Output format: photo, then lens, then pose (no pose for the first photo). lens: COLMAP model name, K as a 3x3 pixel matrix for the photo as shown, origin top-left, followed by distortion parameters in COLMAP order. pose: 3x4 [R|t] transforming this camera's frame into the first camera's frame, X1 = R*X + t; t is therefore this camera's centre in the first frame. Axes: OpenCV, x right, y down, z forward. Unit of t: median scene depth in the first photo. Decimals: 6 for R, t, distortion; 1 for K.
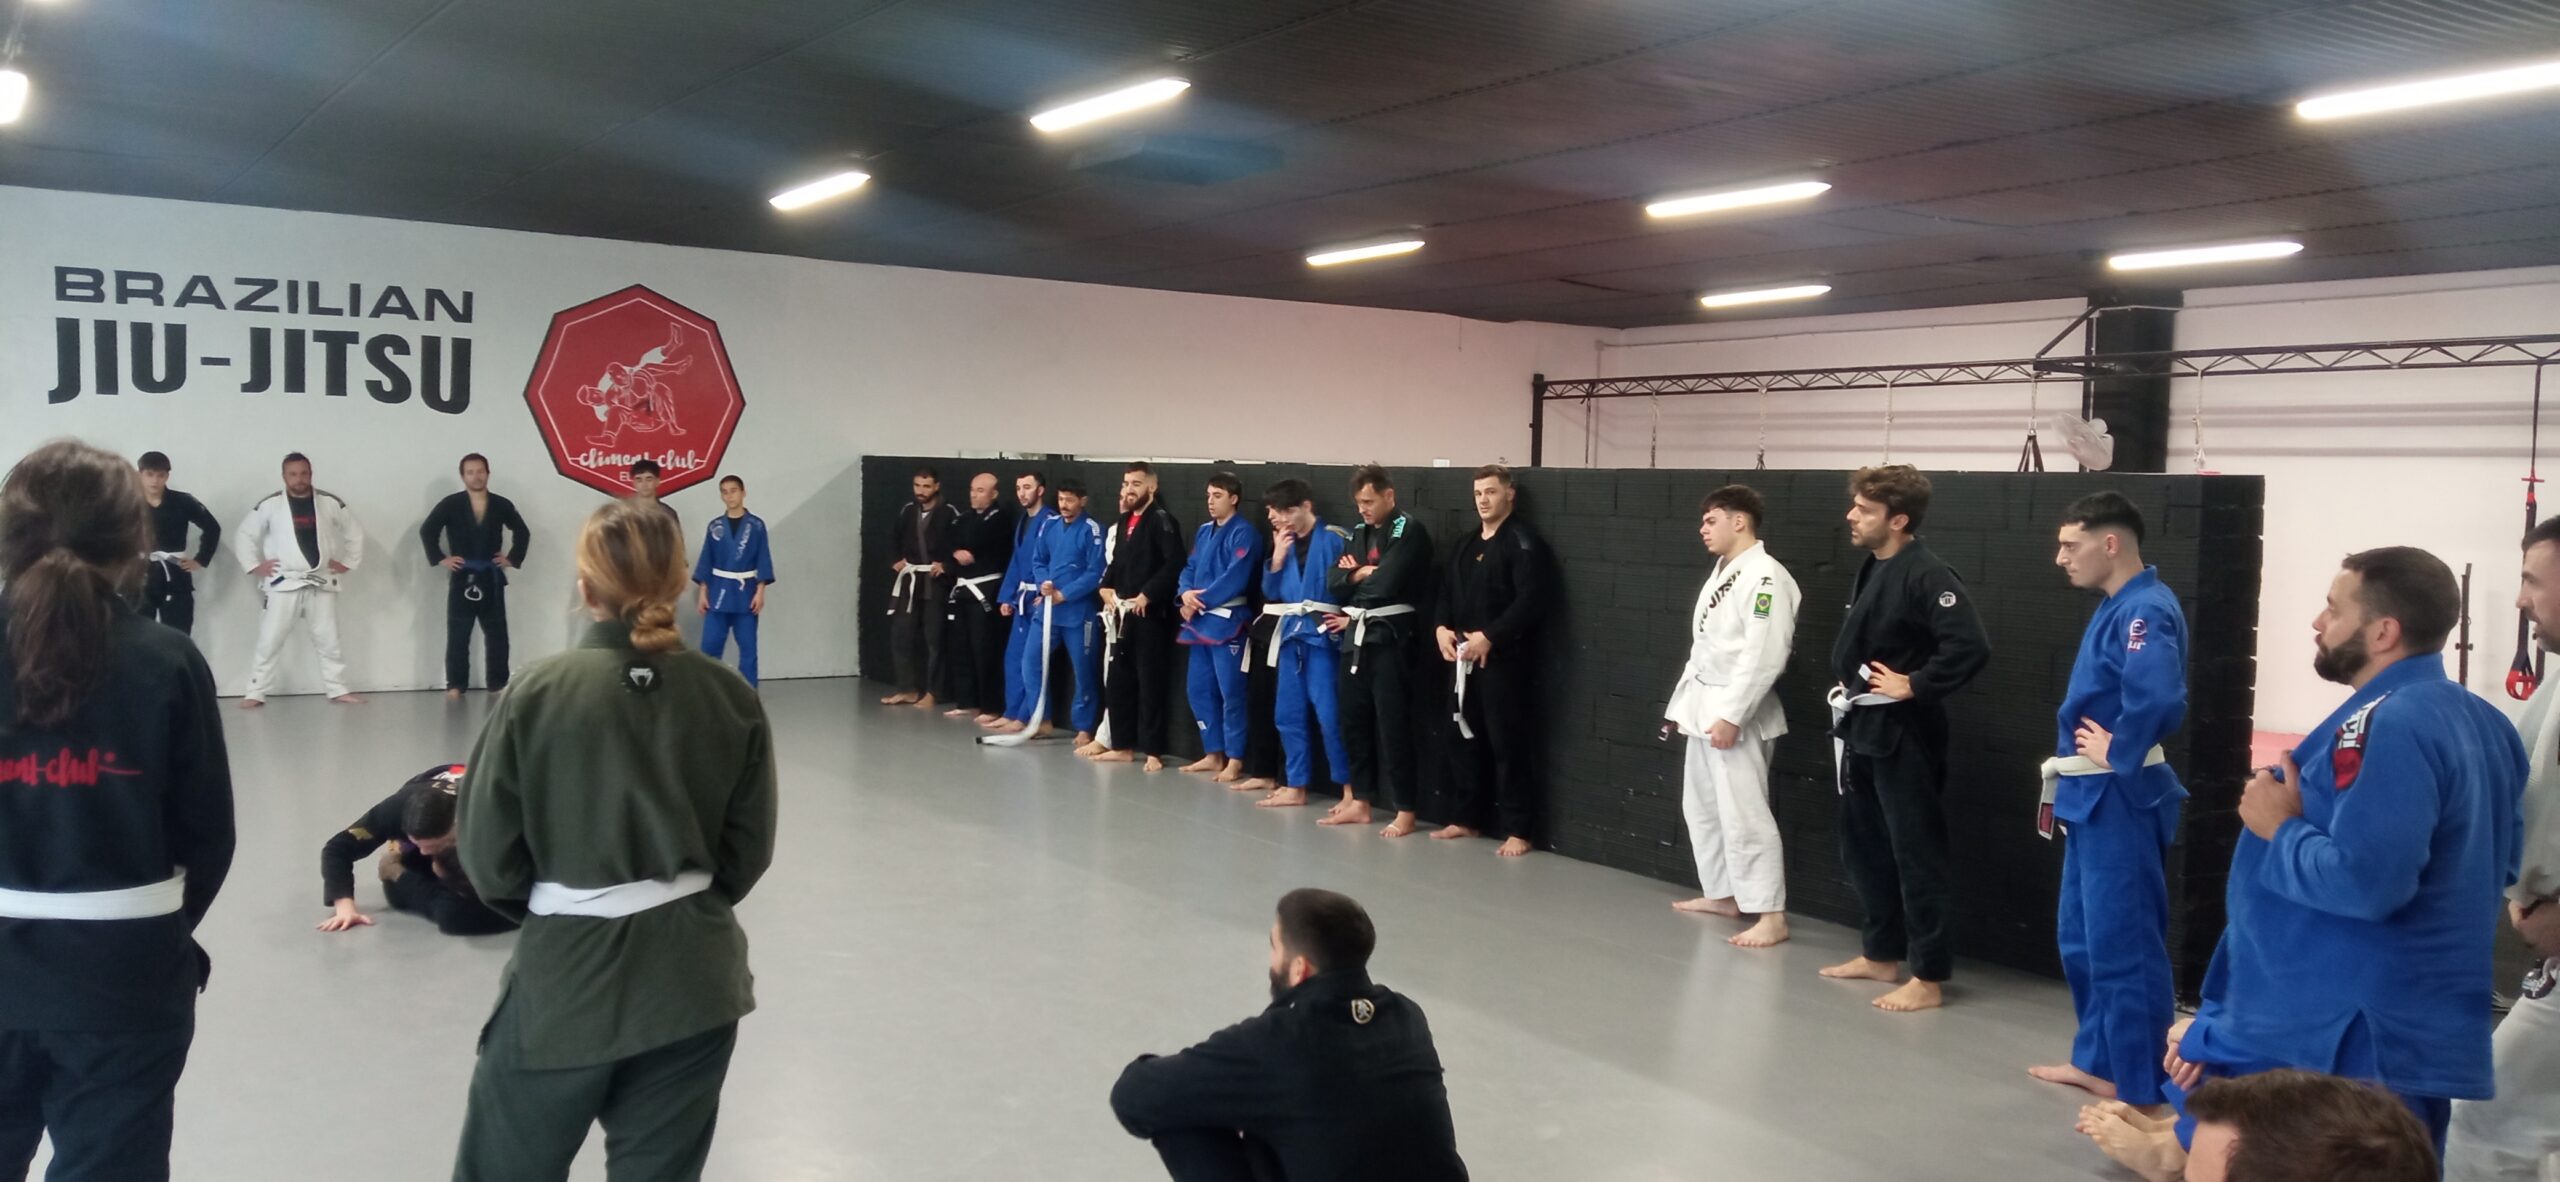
lens RADIAL K [[2006.3, 0, 1280.0], [0, 2006.3, 591.0], [0, 0, 1]] dist [0.093377, -0.172804]
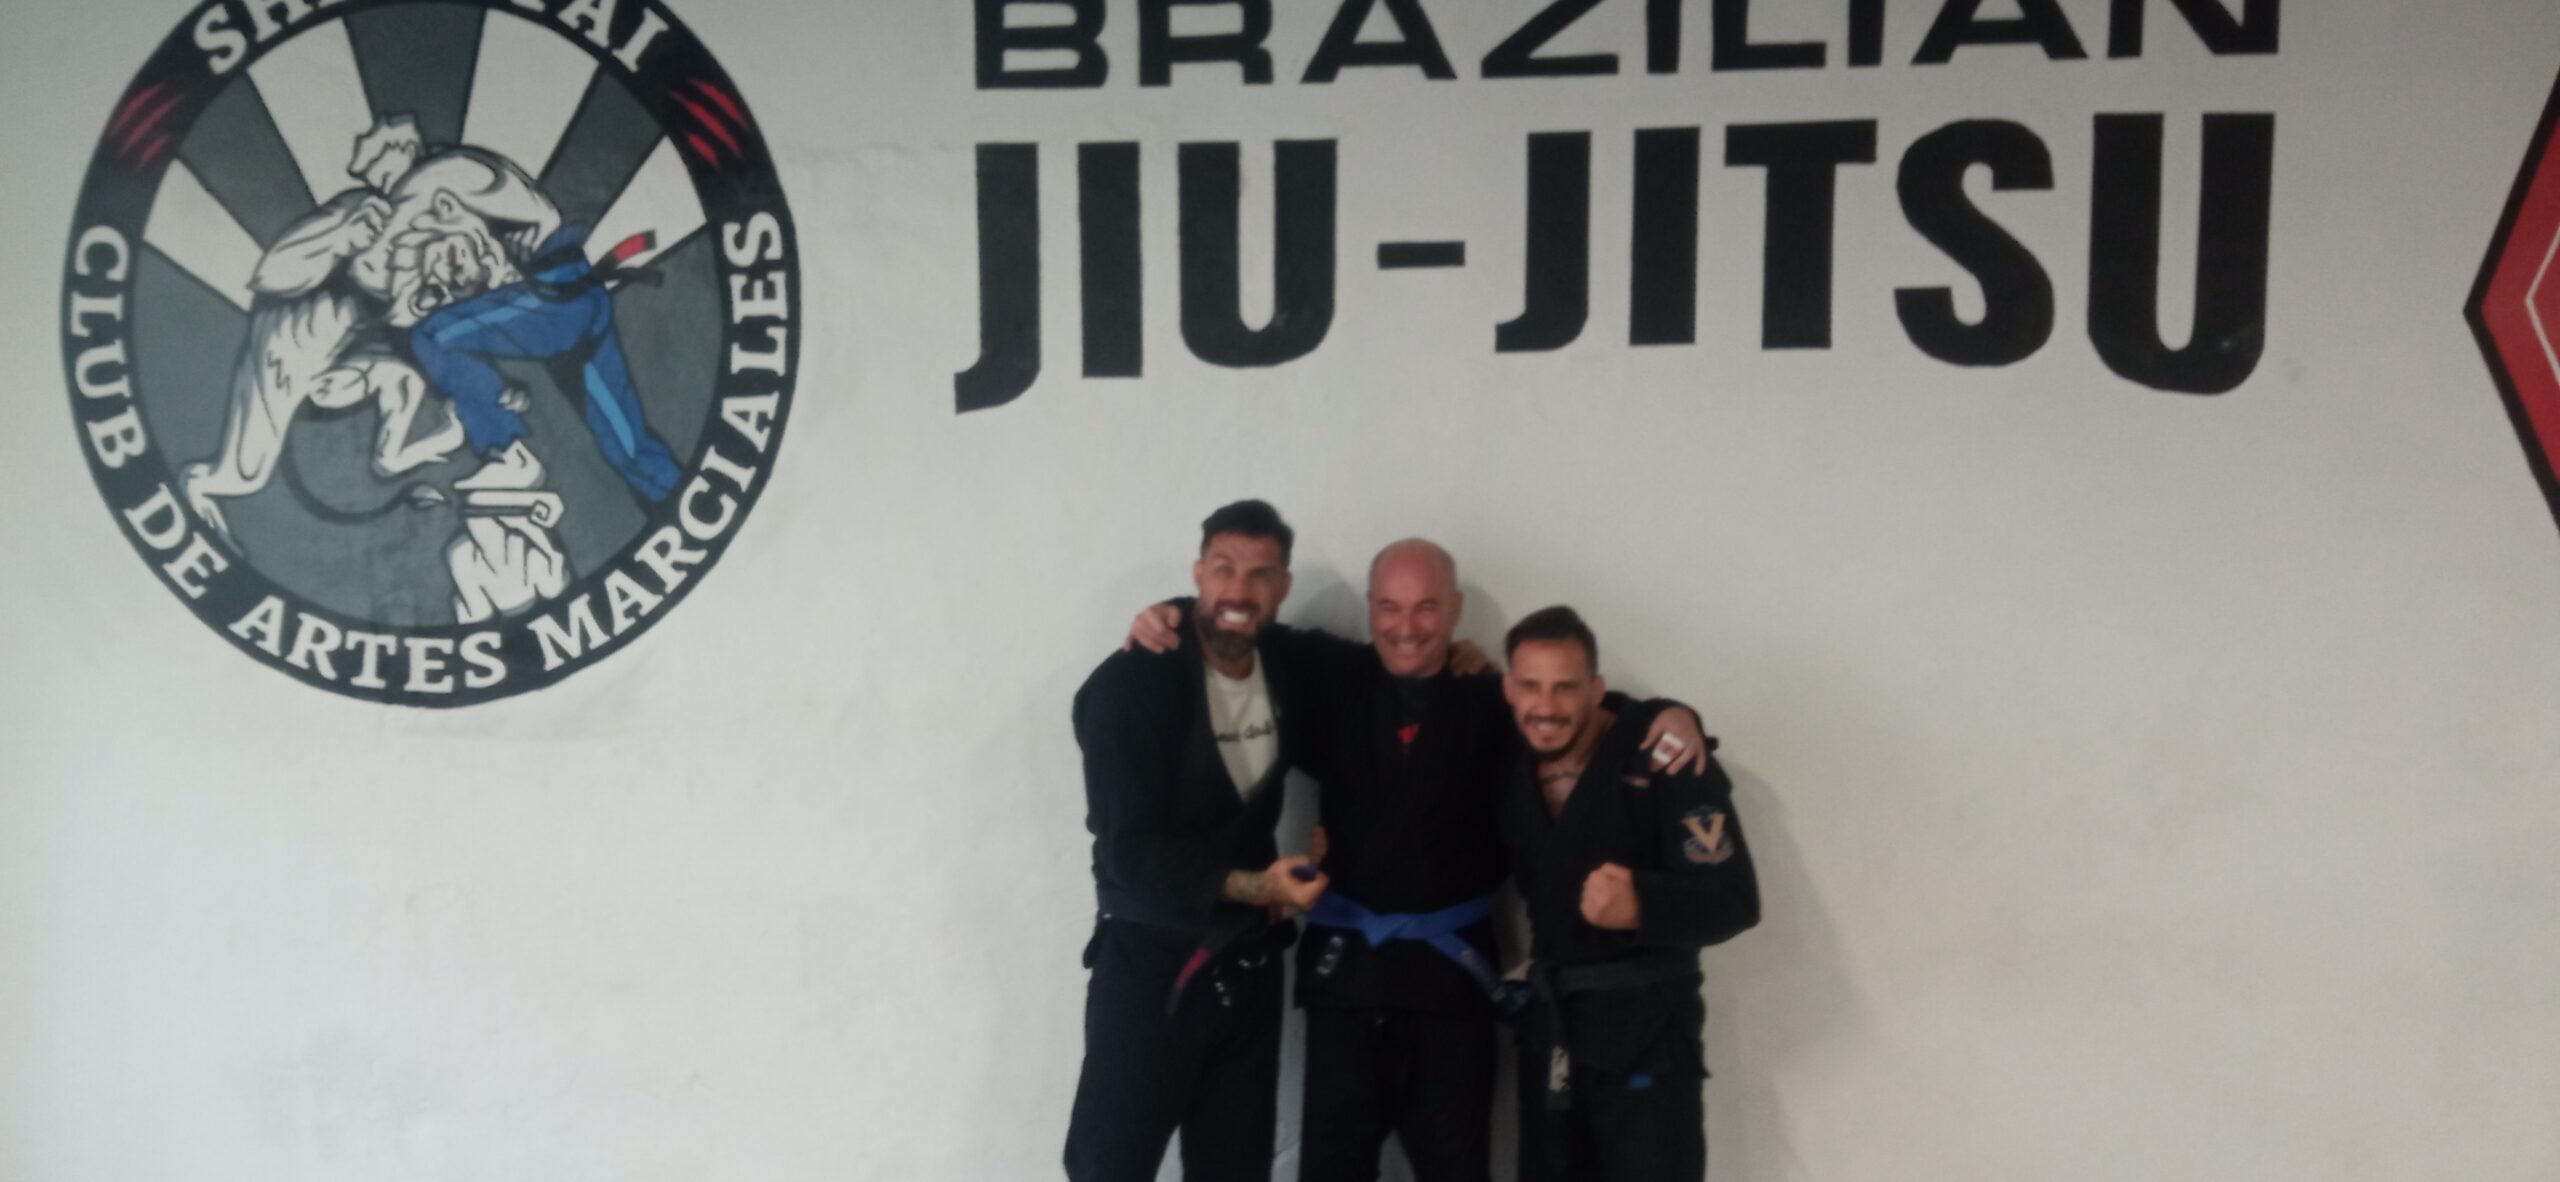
lens RADIAL K [[2102.0, 0, 1256.9], [0, 2102.0, 589.7], [0, 0, 1]] dist [0.150214, -0.317574]
pose [[0.747887, -0.004144, -0.663814, -0.329507], [-0.025609, 0.999056, -0.035089, -0.050673], [0.663332, 0.043243, 0.747074, 0.742374]]
